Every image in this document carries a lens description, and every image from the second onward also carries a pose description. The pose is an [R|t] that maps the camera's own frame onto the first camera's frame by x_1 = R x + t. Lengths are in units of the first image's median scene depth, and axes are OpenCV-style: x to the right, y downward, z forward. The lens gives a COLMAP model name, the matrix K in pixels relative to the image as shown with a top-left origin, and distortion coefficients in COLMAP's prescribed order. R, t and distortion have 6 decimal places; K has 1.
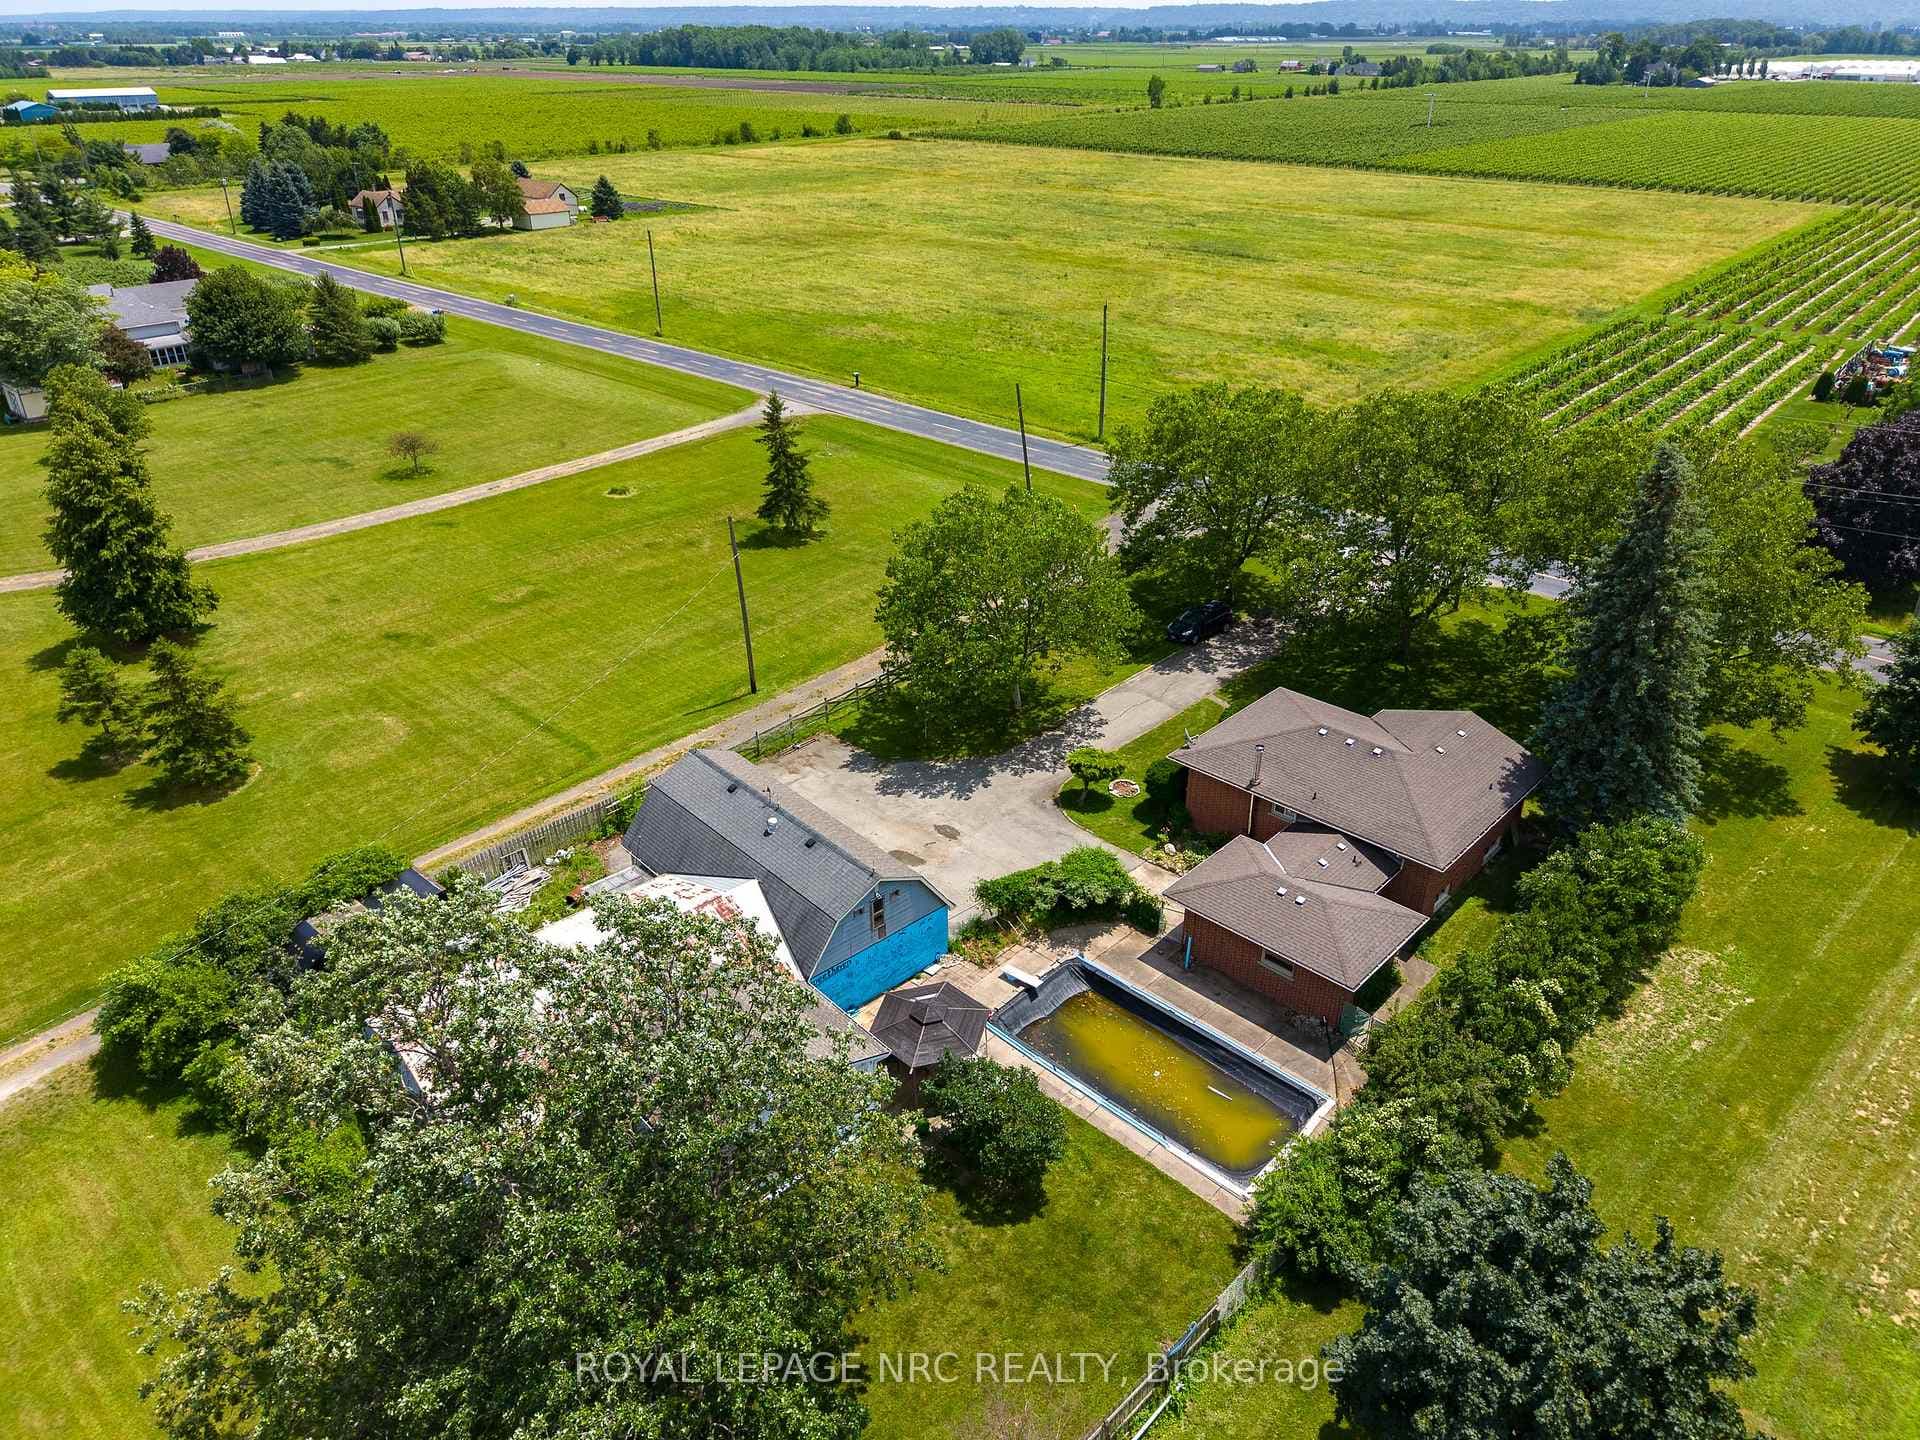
lens RADIAL K [[1278.9, 0, 966.9], [0, 1278.9, 720.9], [0, 0, 1]] dist [0.032973, -0.033030]
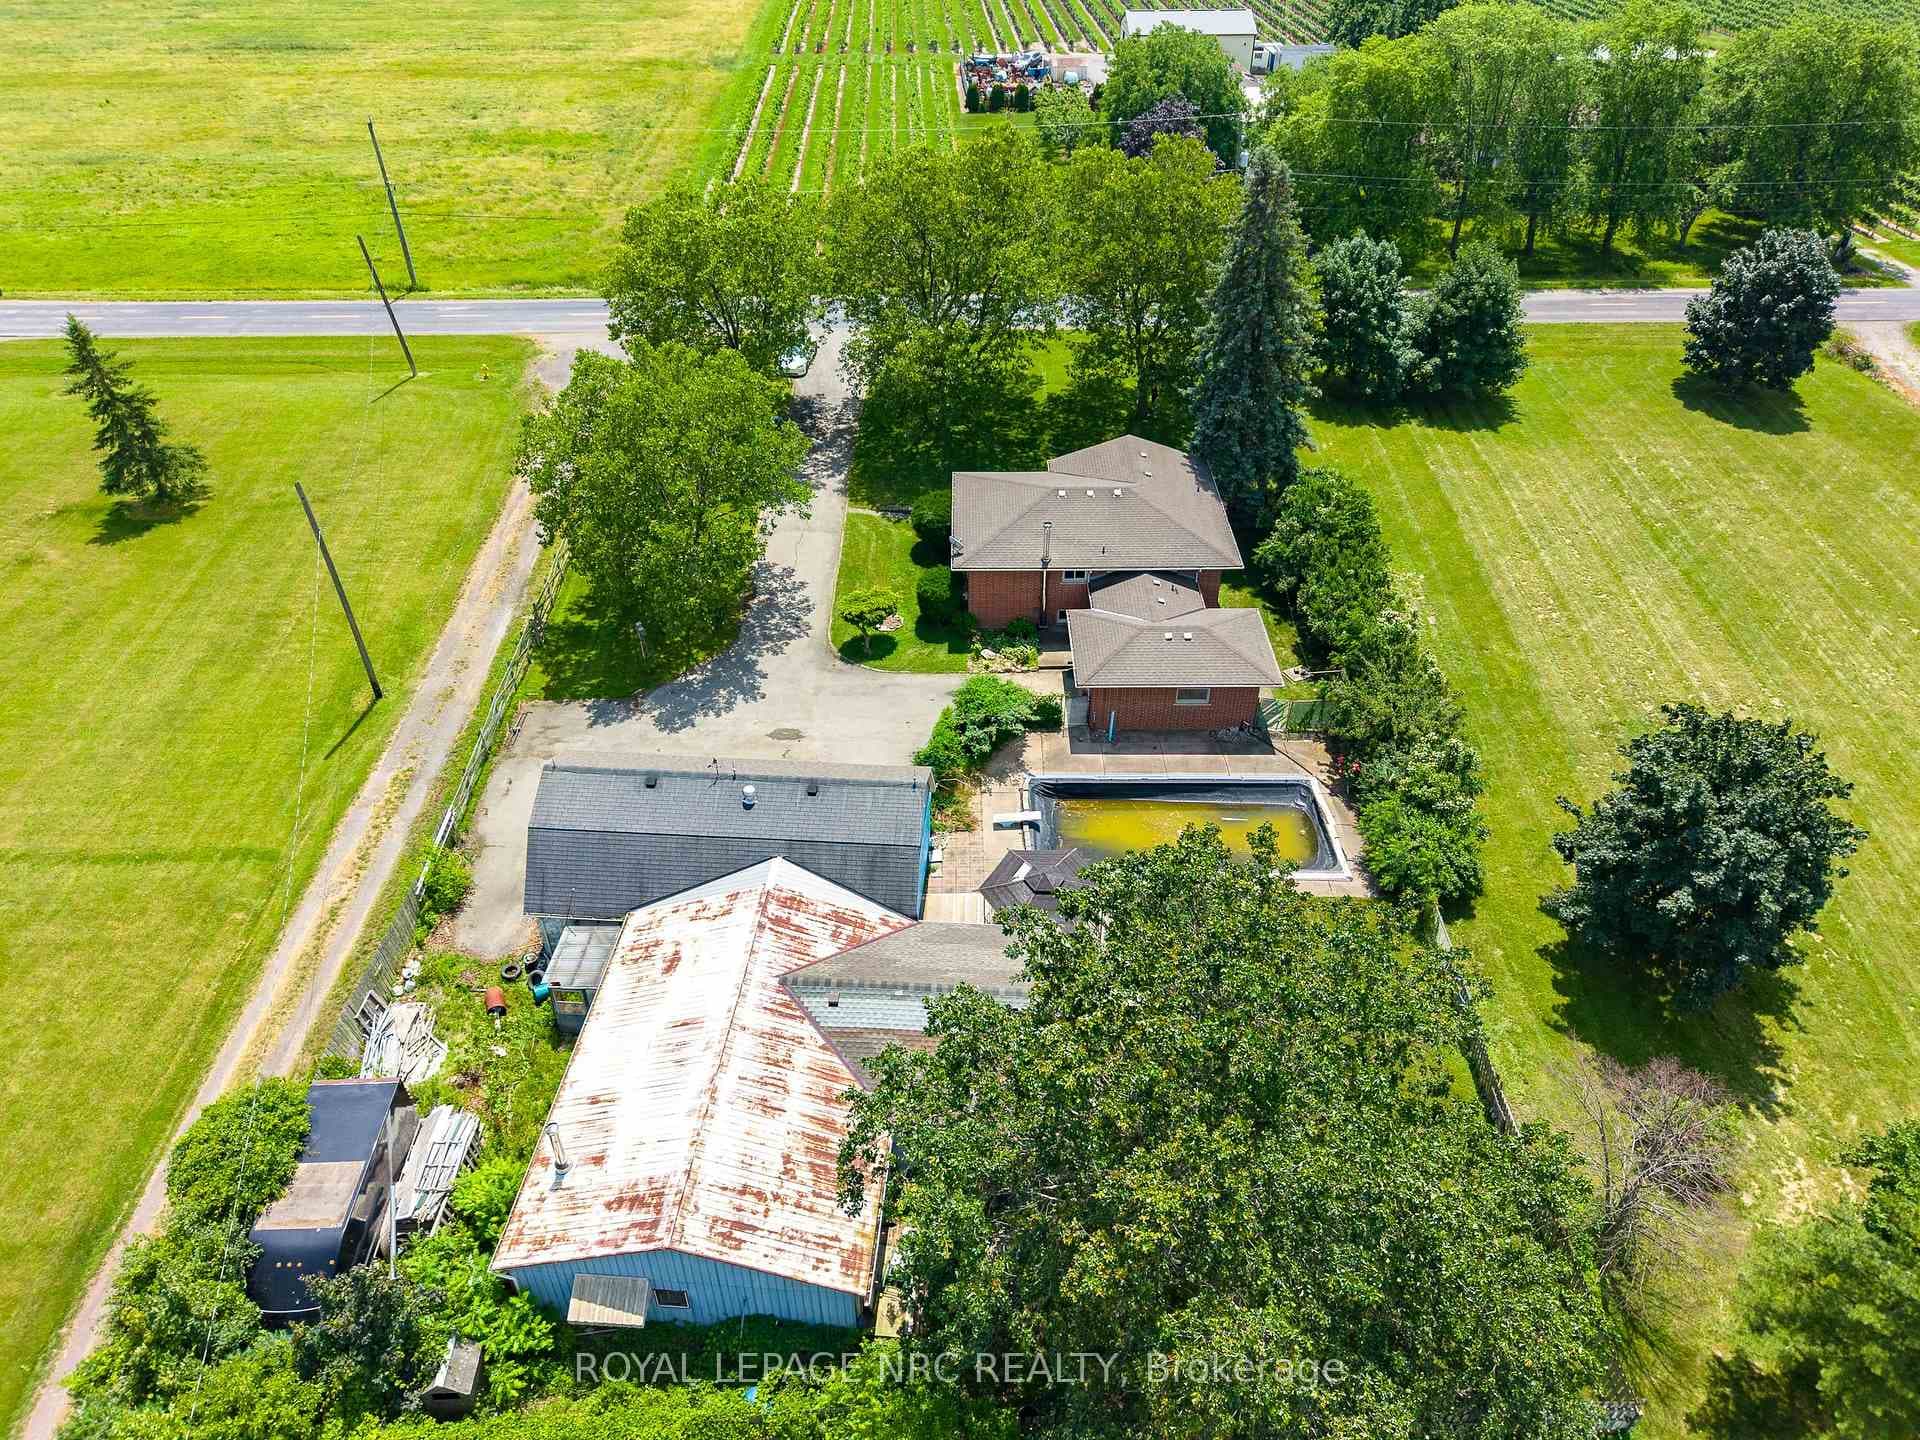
lens RADIAL K [[1278.9, 0, 966.9], [0, 1278.9, 720.9], [0, 0, 1]] dist [0.032973, -0.033030]
pose [[0.722297, -0.414738, 0.553425, -0.420409], [0.326330, 0.909931, 0.255997, -0.111977], [-0.609750, -0.004307, 0.792582, 0.204735]]
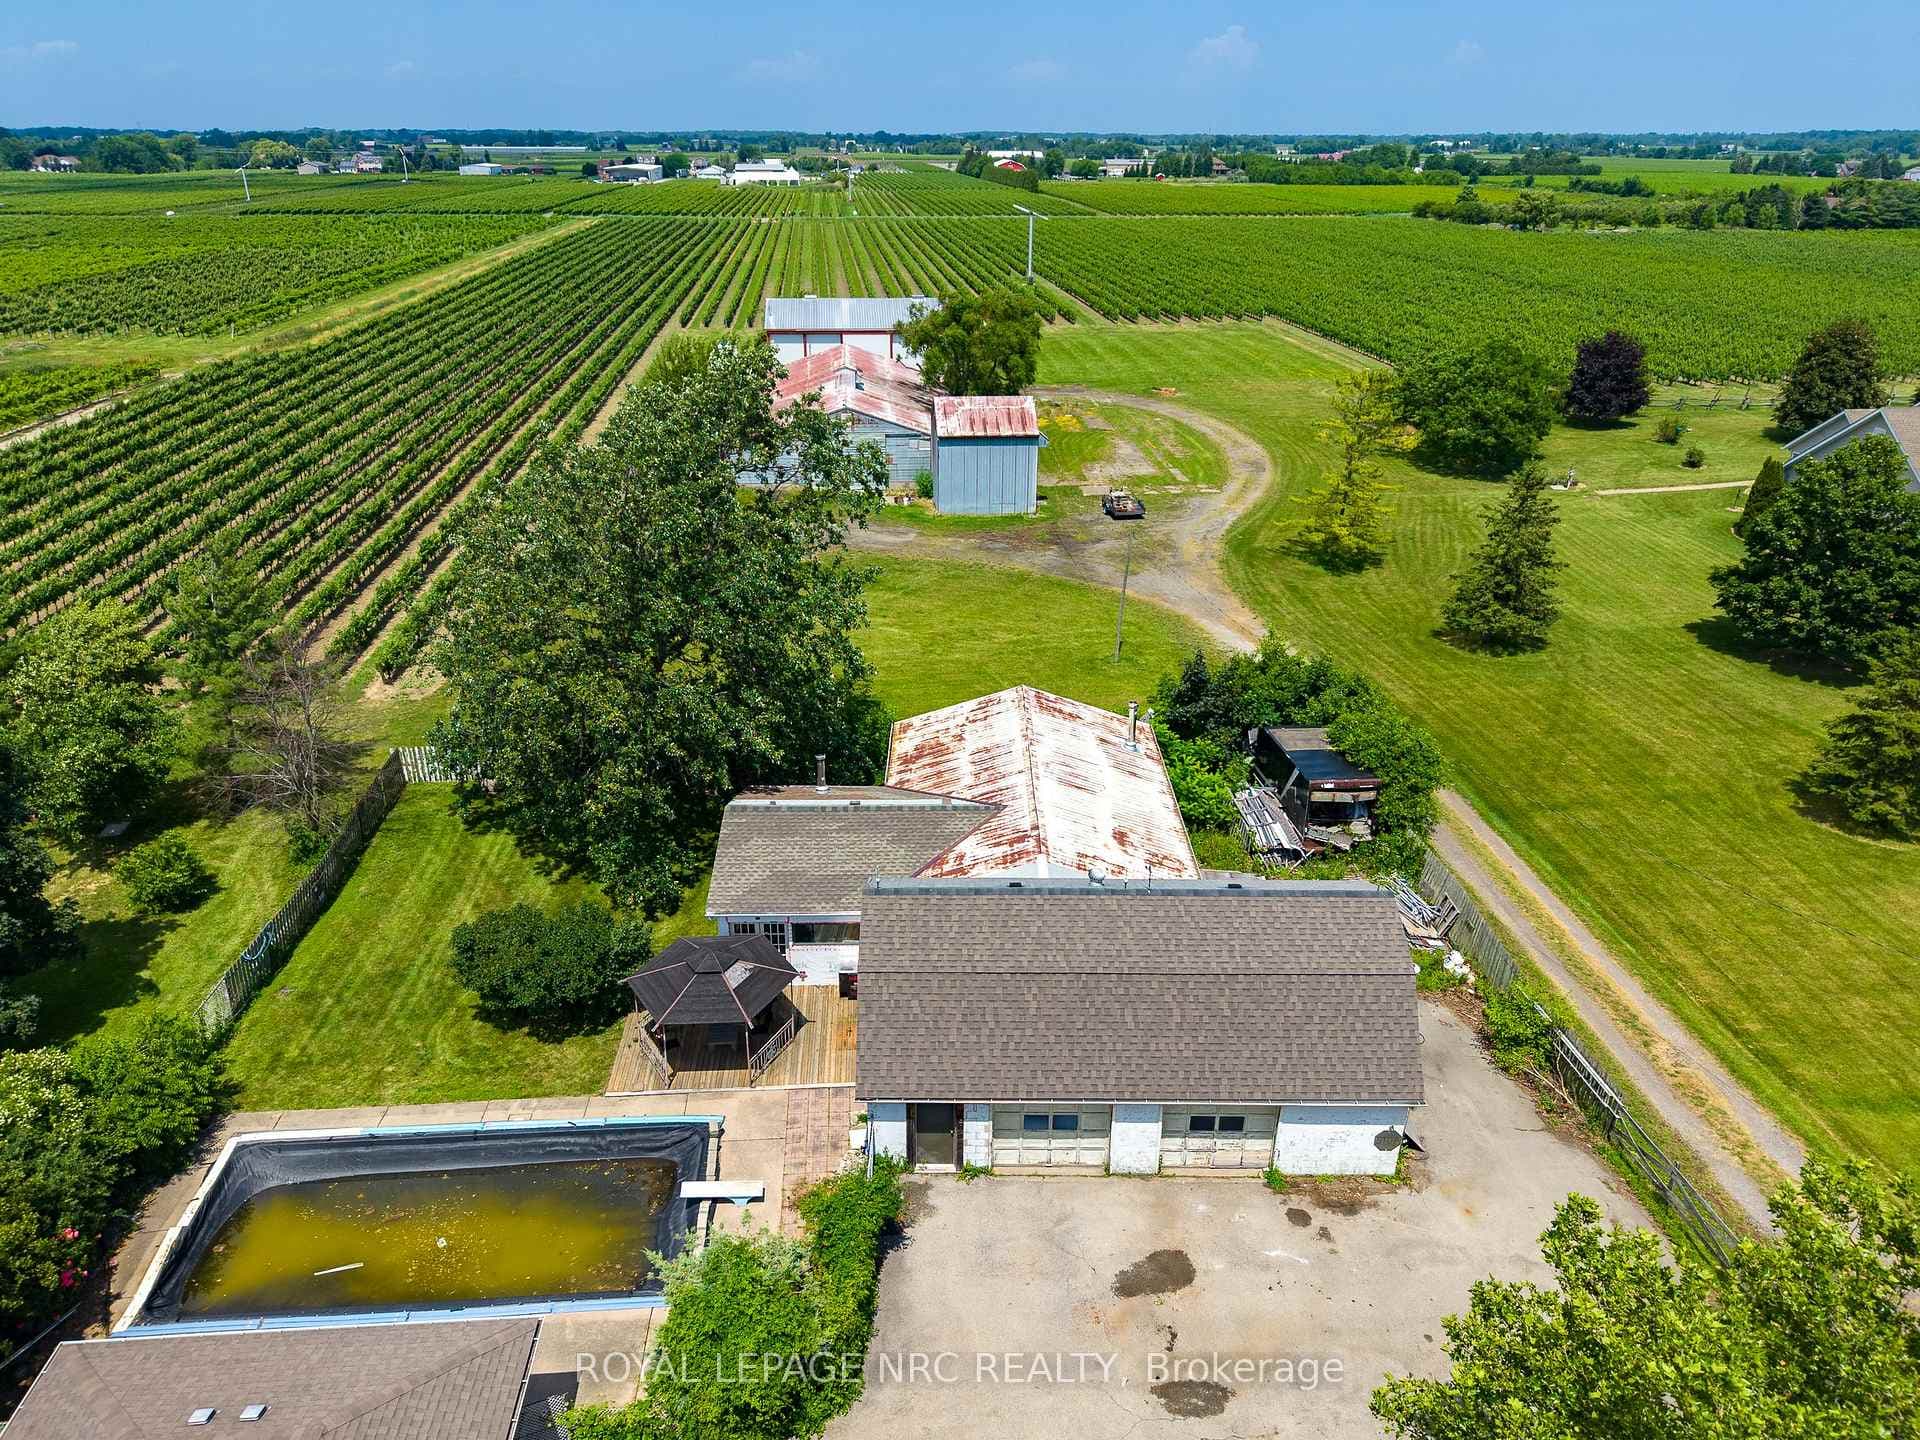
lens RADIAL K [[1278.9, 0, 966.9], [0, 1278.9, 720.9], [0, 0, 1]] dist [0.032973, -0.033030]
pose [[-0.672180, 0.314135, -0.670442, 0.249498], [-0.354011, 0.658946, 0.663677, -0.315637], [0.650269, 0.683454, -0.331723, 0.944565]]
